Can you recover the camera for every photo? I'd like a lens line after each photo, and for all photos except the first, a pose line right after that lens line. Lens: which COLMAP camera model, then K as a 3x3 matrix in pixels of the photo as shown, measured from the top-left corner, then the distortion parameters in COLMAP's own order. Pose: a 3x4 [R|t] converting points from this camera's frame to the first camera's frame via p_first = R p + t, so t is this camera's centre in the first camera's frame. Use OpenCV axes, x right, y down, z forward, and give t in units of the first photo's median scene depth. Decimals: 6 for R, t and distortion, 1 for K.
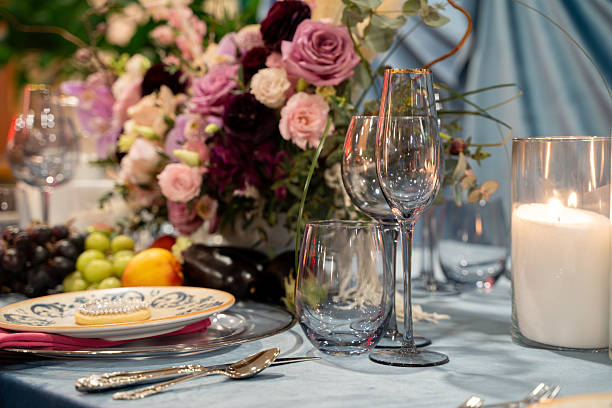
lens RADIAL K [[940.9, 0, 298.3], [0, 940.9, 202.7], [0, 0, 1]] dist [-0.006362, 0.037929]
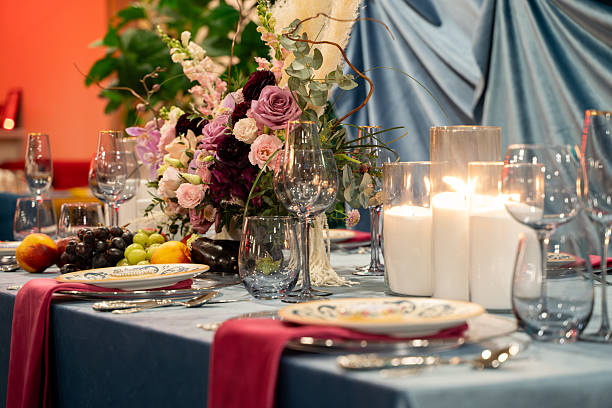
lens RADIAL K [[884.6, 0, 306.0], [0, 884.6, 204.0], [0, 0, 1]] dist [-0.029270, 0.001129]
pose [[0.994688, -0.007491, -0.102663, 0.197689], [0.004810, 0.999641, -0.026344, 0.029137], [0.102823, 0.025710, 0.994367, -0.359472]]
